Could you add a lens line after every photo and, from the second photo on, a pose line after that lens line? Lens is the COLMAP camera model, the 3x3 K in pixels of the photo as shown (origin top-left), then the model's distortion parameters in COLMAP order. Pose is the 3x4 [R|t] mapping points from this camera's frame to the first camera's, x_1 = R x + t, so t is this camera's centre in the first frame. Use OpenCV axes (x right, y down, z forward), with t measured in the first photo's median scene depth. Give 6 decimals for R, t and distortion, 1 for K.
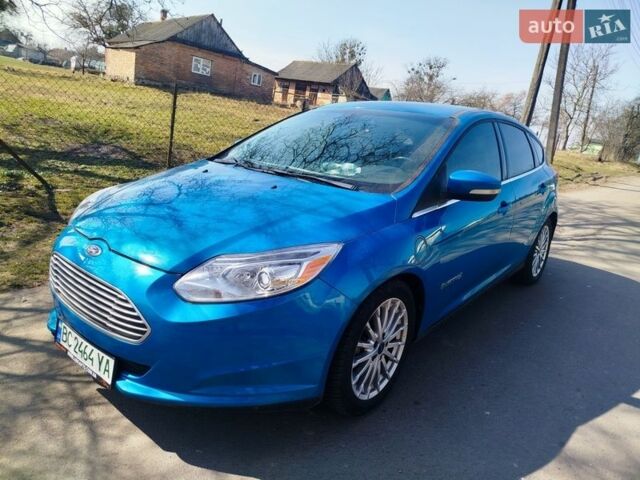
lens RADIAL K [[436.6, 0, 320.0], [0, 436.6, 240.0], [0, 0, 1]] dist [0.054418, -0.043719]
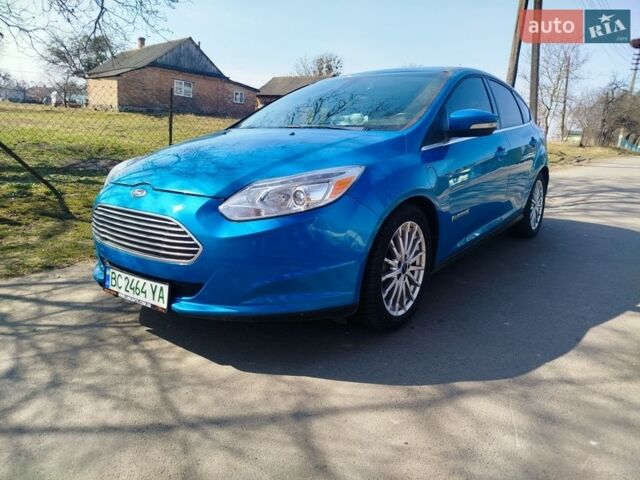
lens RADIAL K [[436.6, 0, 320.0], [0, 436.6, 240.0], [0, 0, 1]] dist [0.054418, -0.043719]
pose [[0.995953, -0.088165, 0.017464, -0.069128], [0.088670, 0.995590, -0.030626, 0.159269], [-0.014687, 0.032050, 0.999378, -0.071993]]
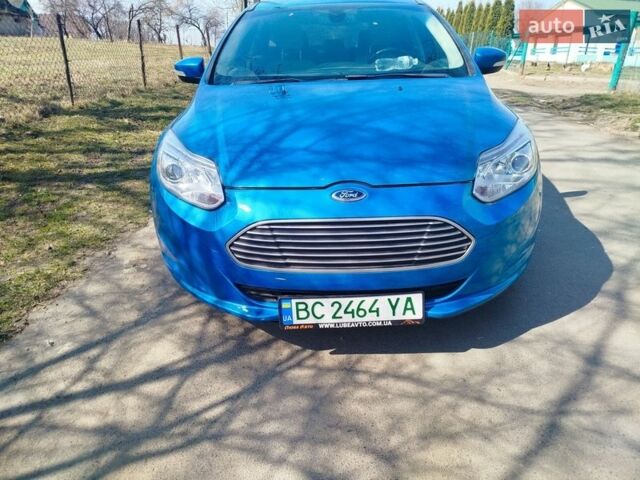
lens RADIAL K [[459.5, 0, 320.2], [0, 459.5, 215.4], [0, 0, 1]] dist [0.067131, -0.054492]
pose [[0.762197, -0.335089, 0.553869, -0.792470], [0.253671, 0.941779, 0.220689, -0.113186], [-0.595572, -0.027708, 0.802824, 0.234811]]
